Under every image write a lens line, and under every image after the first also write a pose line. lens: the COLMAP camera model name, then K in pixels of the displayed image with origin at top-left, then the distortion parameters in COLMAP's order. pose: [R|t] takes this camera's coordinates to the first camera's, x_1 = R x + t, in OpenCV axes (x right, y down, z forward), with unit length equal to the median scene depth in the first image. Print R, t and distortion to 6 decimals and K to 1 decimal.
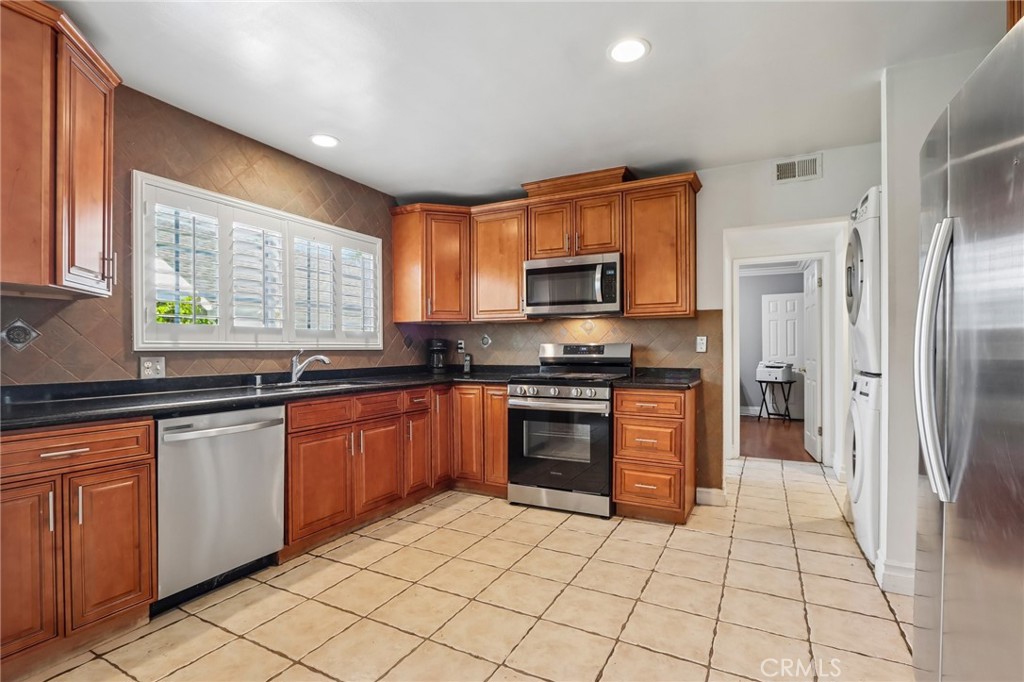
lens RADIAL K [[487.3, 0, 505.1], [0, 487.3, 349.3], [0, 0, 1]] dist [-0.019311, 0.001350]
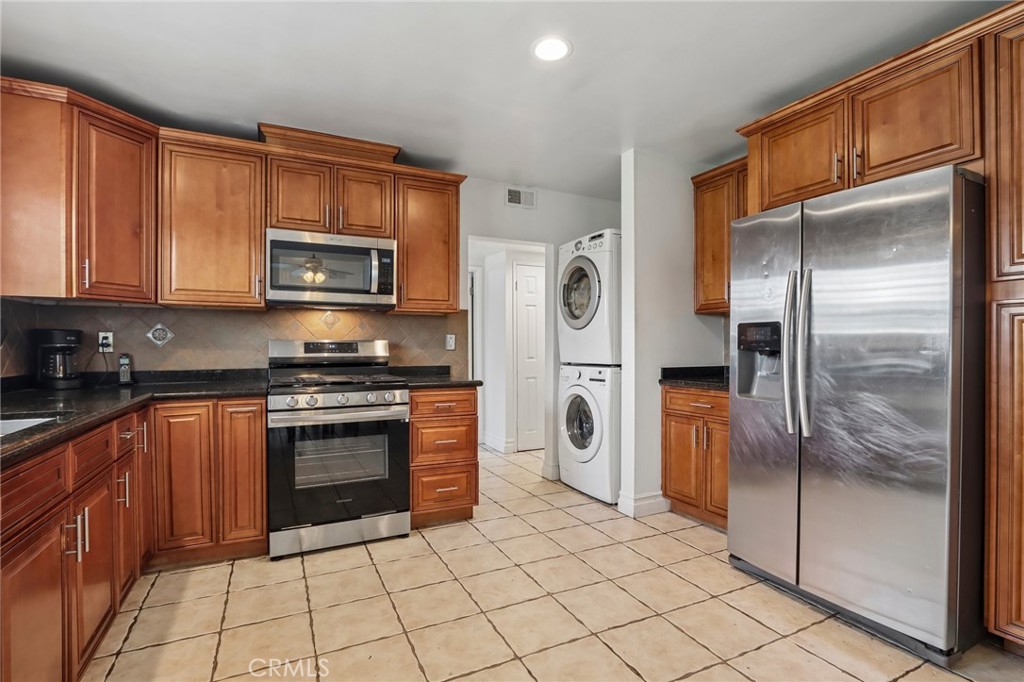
lens RADIAL K [[487.3, 0, 511.7], [0, 487.3, 345.8], [0, 0, 1]] dist [-0.019311, 0.001350]
pose [[0.581508, 0.002406, 0.813537, -0.366199], [0.000467, 0.999994, -0.003291, 0.000825], [-0.813541, 0.002293, 0.581503, 0.289981]]
